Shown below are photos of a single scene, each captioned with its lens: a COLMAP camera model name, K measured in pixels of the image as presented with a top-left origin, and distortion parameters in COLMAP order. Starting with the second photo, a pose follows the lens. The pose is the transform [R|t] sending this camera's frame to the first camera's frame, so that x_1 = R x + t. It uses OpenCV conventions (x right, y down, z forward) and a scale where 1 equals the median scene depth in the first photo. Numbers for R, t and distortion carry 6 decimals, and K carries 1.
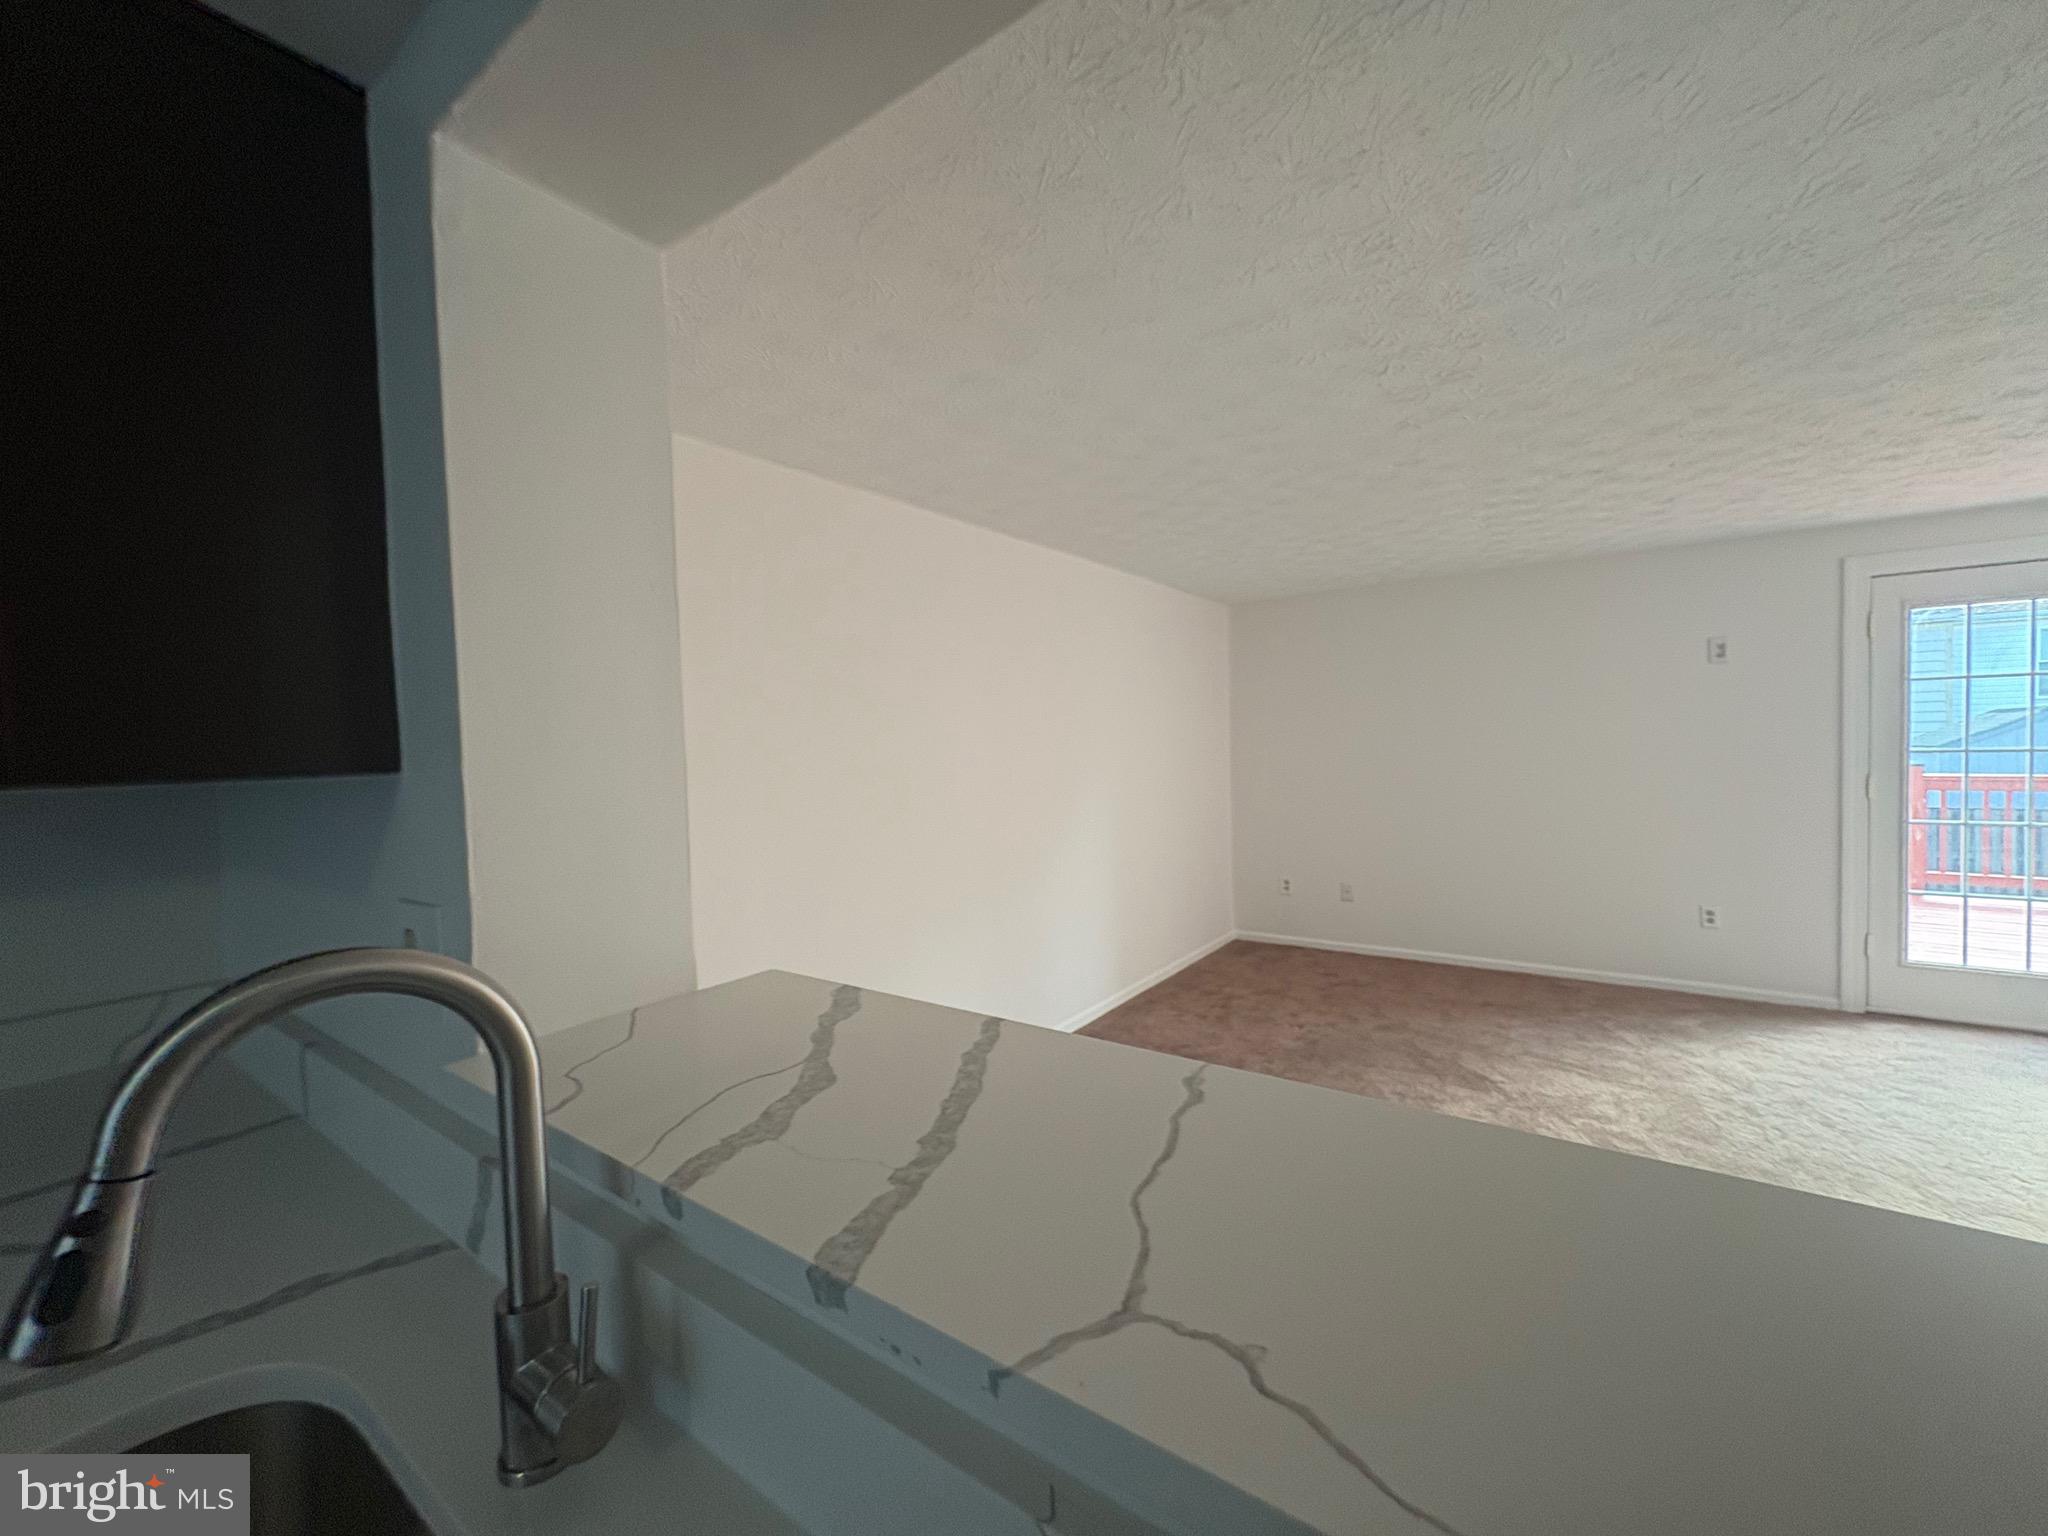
lens RADIAL K [[814.0, 0, 1028.3], [0, 814.0, 770.7], [0, 0, 1]] dist [-0.002654, 0.001091]
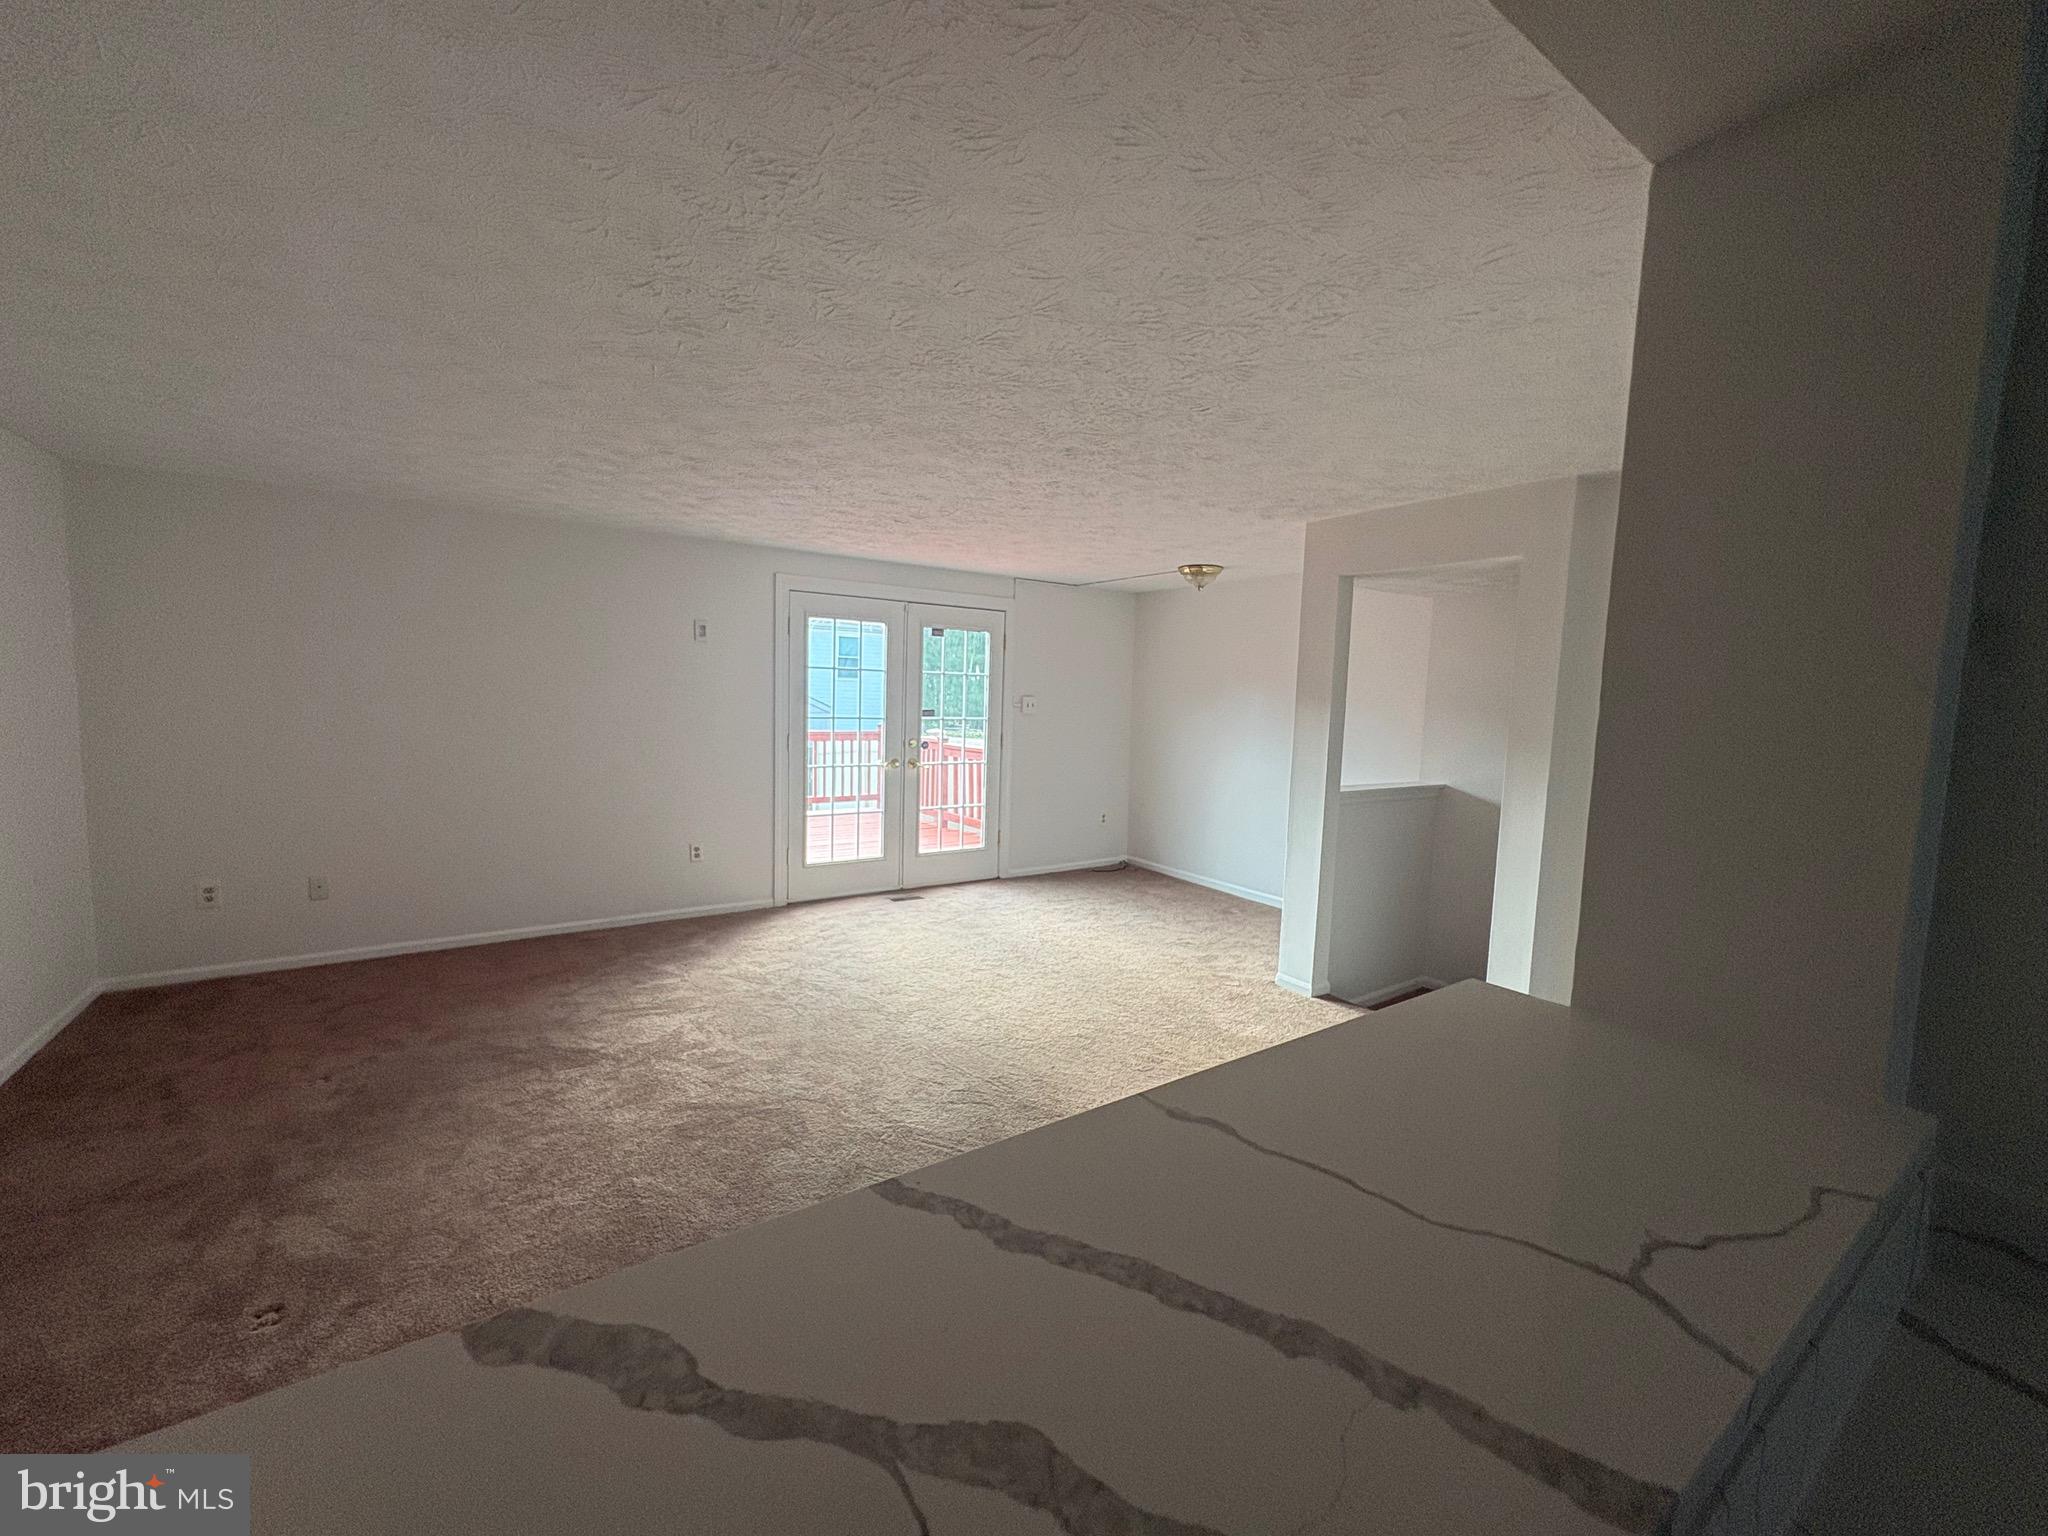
lens RADIAL K [[814.0, 0, 1013.1], [0, 814.0, 767.3], [0, 0, 1]] dist [-0.002654, 0.001091]
pose [[0.343084, -0.046679, 0.938144, -0.151683], [-0.006217, 0.998630, 0.051962, -0.014259], [-0.939284, -0.023660, 0.342324, 0.179833]]
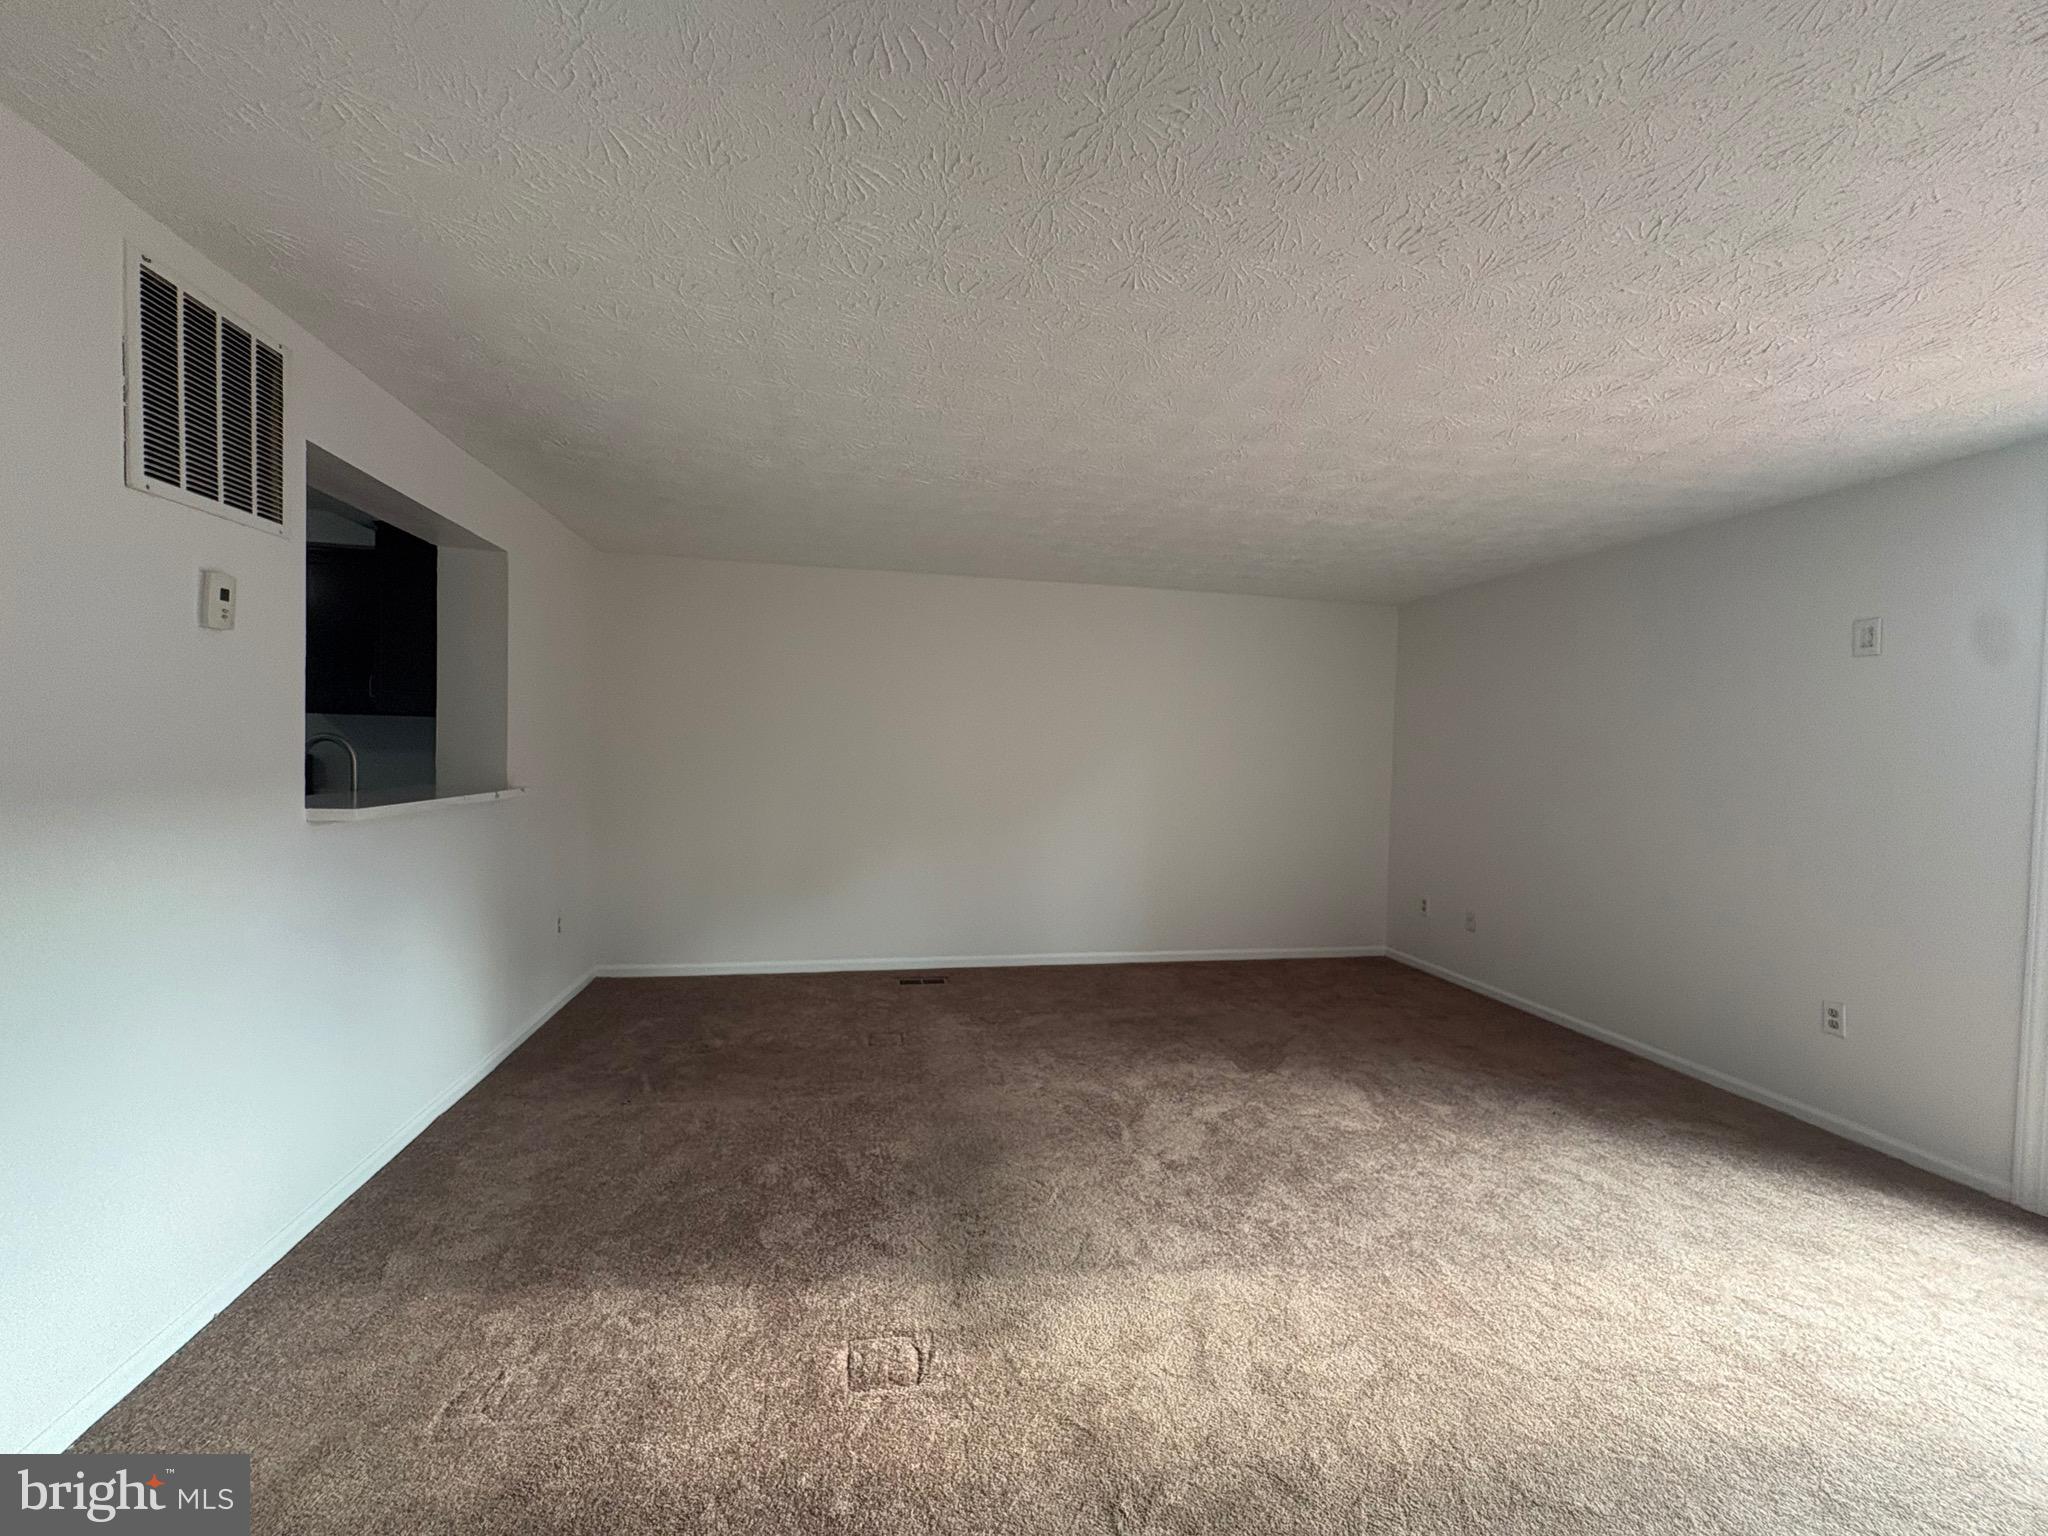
lens RADIAL K [[814.0, 0, 1028.5], [0, 814.0, 774.3], [0, 0, 1]] dist [-0.002654, 0.001091]
pose [[0.734816, 0.066676, -0.674982, 0.947125], [-0.068961, 0.997344, 0.023445, 0.001289], [0.674752, 0.029320, 0.737462, 0.011511]]
